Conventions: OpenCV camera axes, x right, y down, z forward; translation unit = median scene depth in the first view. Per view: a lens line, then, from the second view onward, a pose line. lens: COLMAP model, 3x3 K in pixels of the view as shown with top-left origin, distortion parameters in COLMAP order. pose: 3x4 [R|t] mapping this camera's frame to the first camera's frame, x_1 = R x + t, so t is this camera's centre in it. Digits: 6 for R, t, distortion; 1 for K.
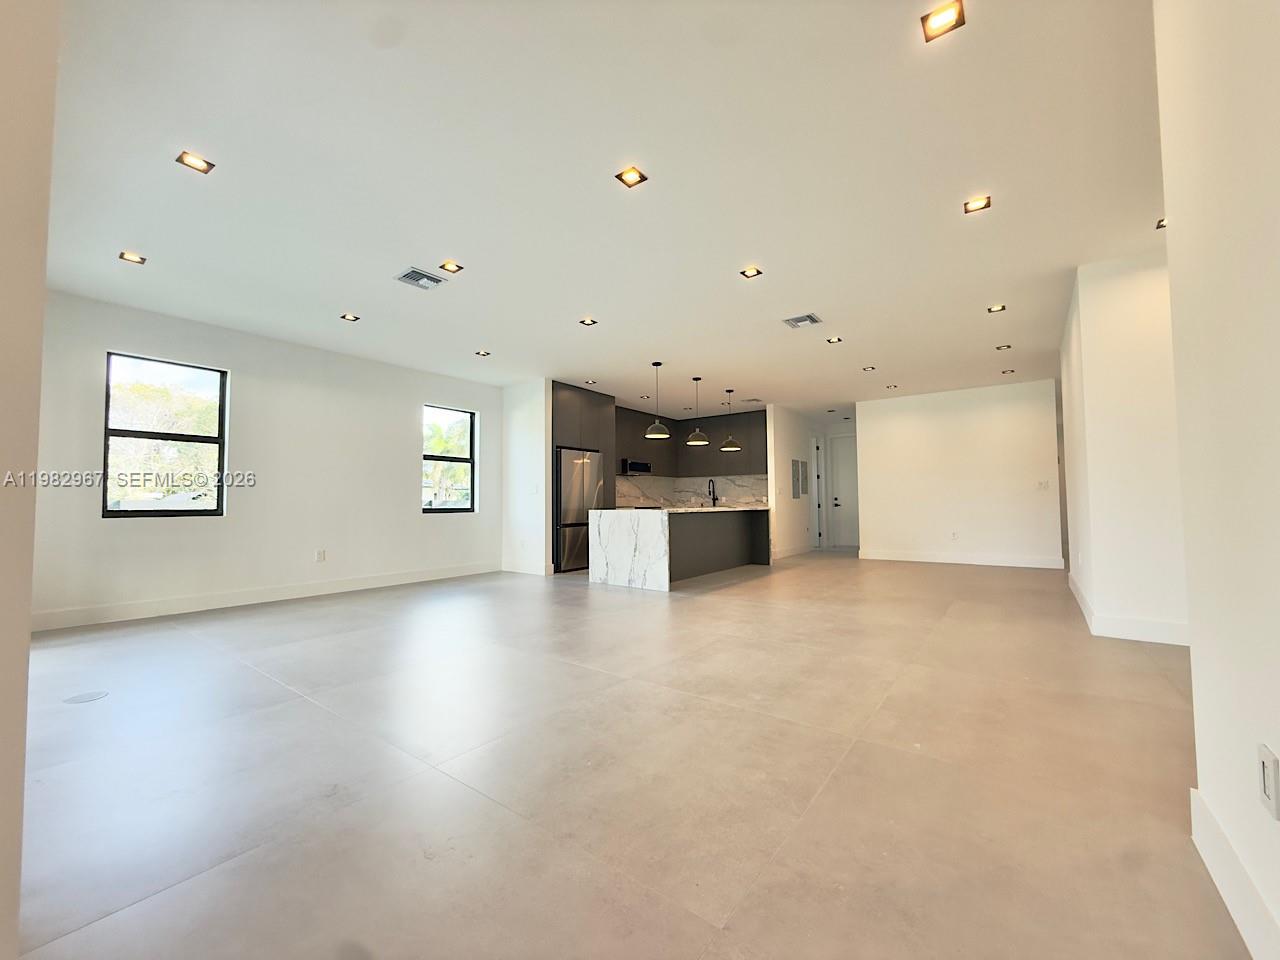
lens RADIAL K [[516.3, 0, 638.8], [0, 516.3, 479.4], [0, 0, 1]] dist [-0.003680, 0.000576]
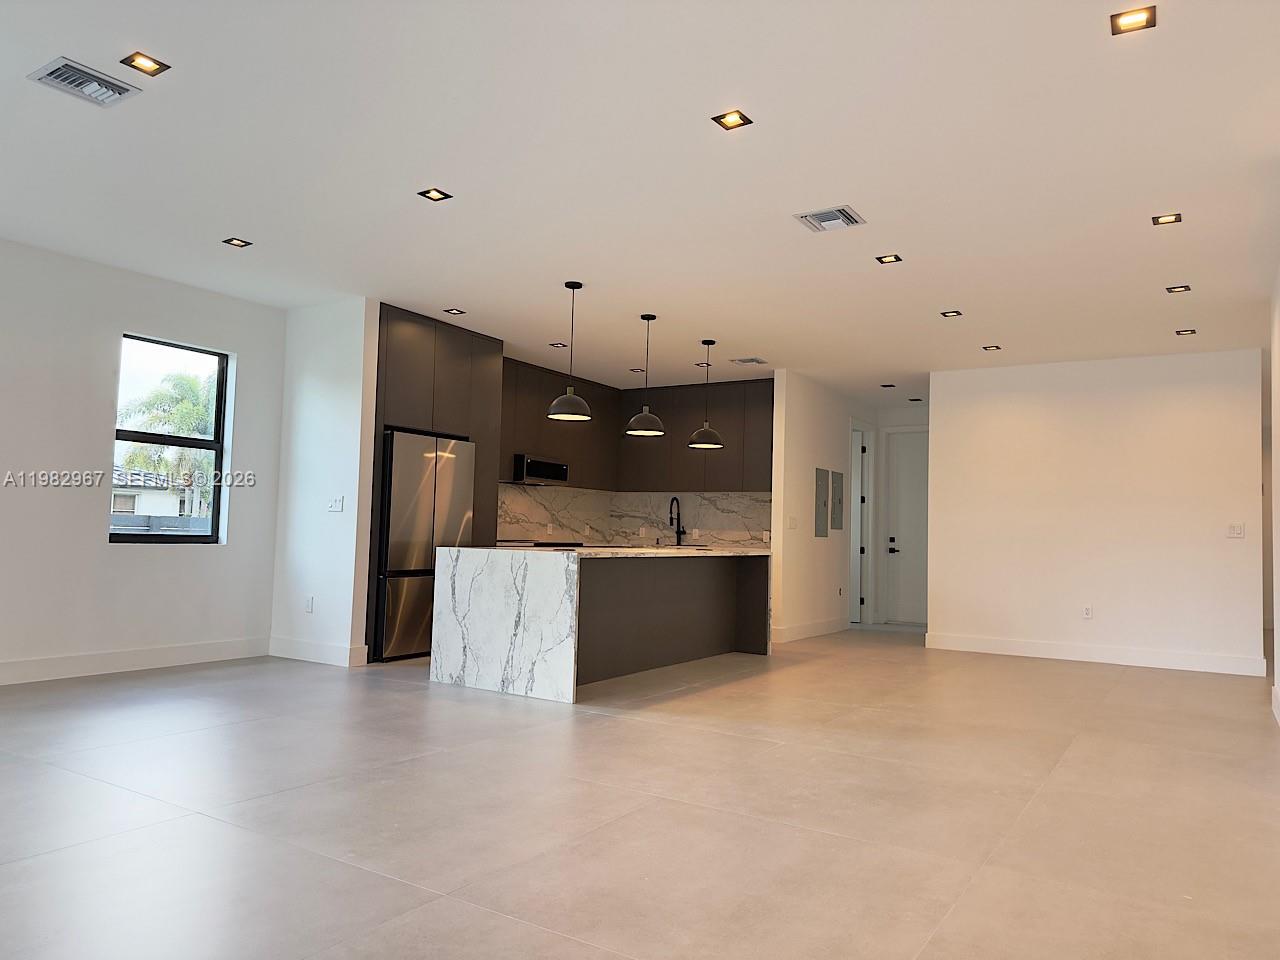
lens RADIAL K [[897.7, 0, 646.5], [0, 897.7, 482.7], [0, 0, 1]] dist [0.059850, -0.073209]
pose [[0.995460, 0.040325, 0.086221, 0.044082], [-0.039535, 0.999159, -0.010855, -0.007052], [-0.086586, 0.007397, 0.996217, 0.050383]]
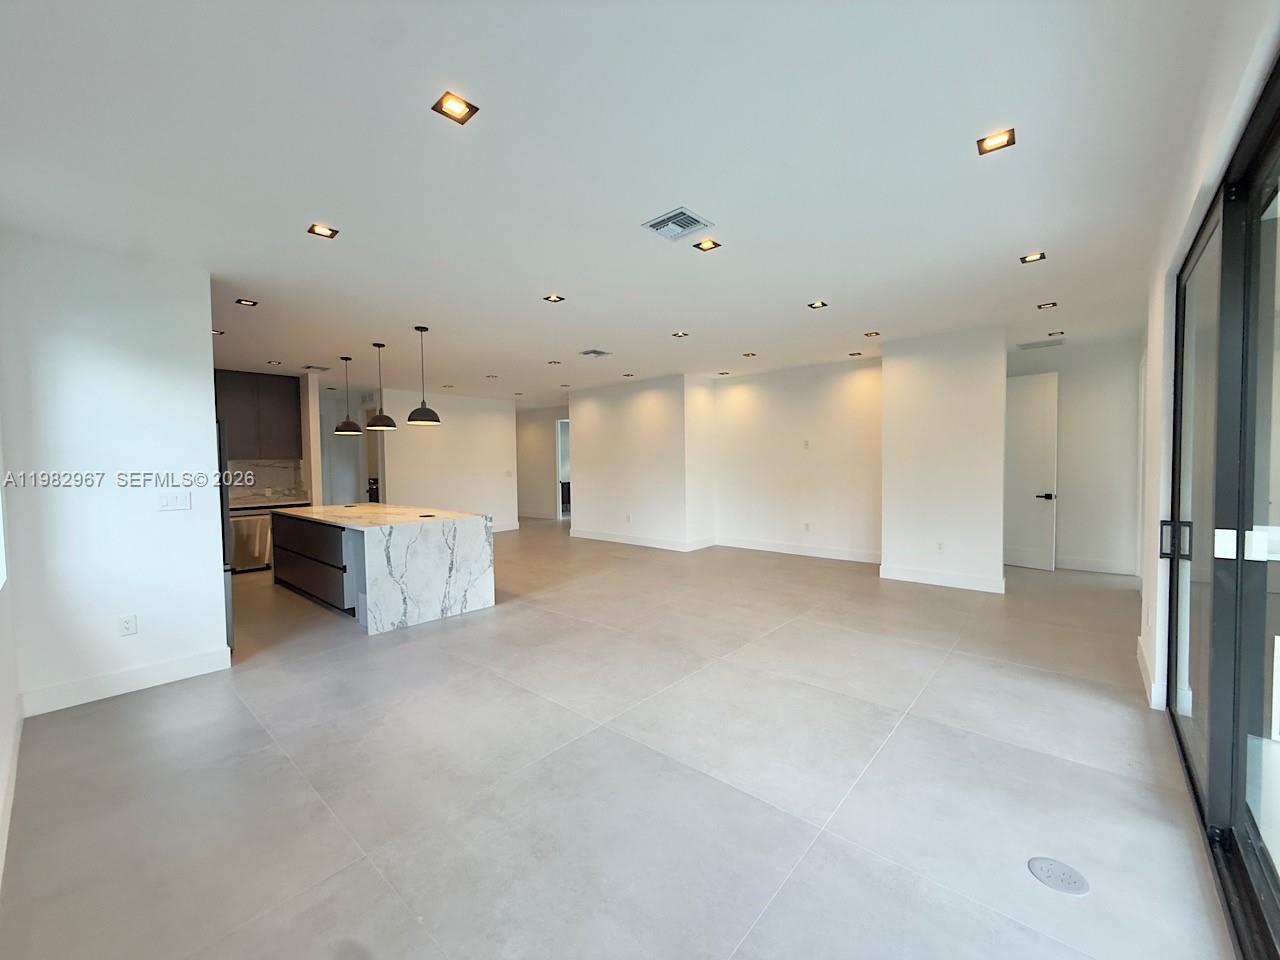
lens RADIAL K [[516.3, 0, 637.9], [0, 516.3, 481.6], [0, 0, 1]] dist [-0.003680, 0.000576]
pose [[0.071363, -0.033064, 0.996902, -0.829479], [-0.032843, 0.998831, 0.035479, -0.038093], [-0.996910, -0.035273, 0.070193, 0.711239]]
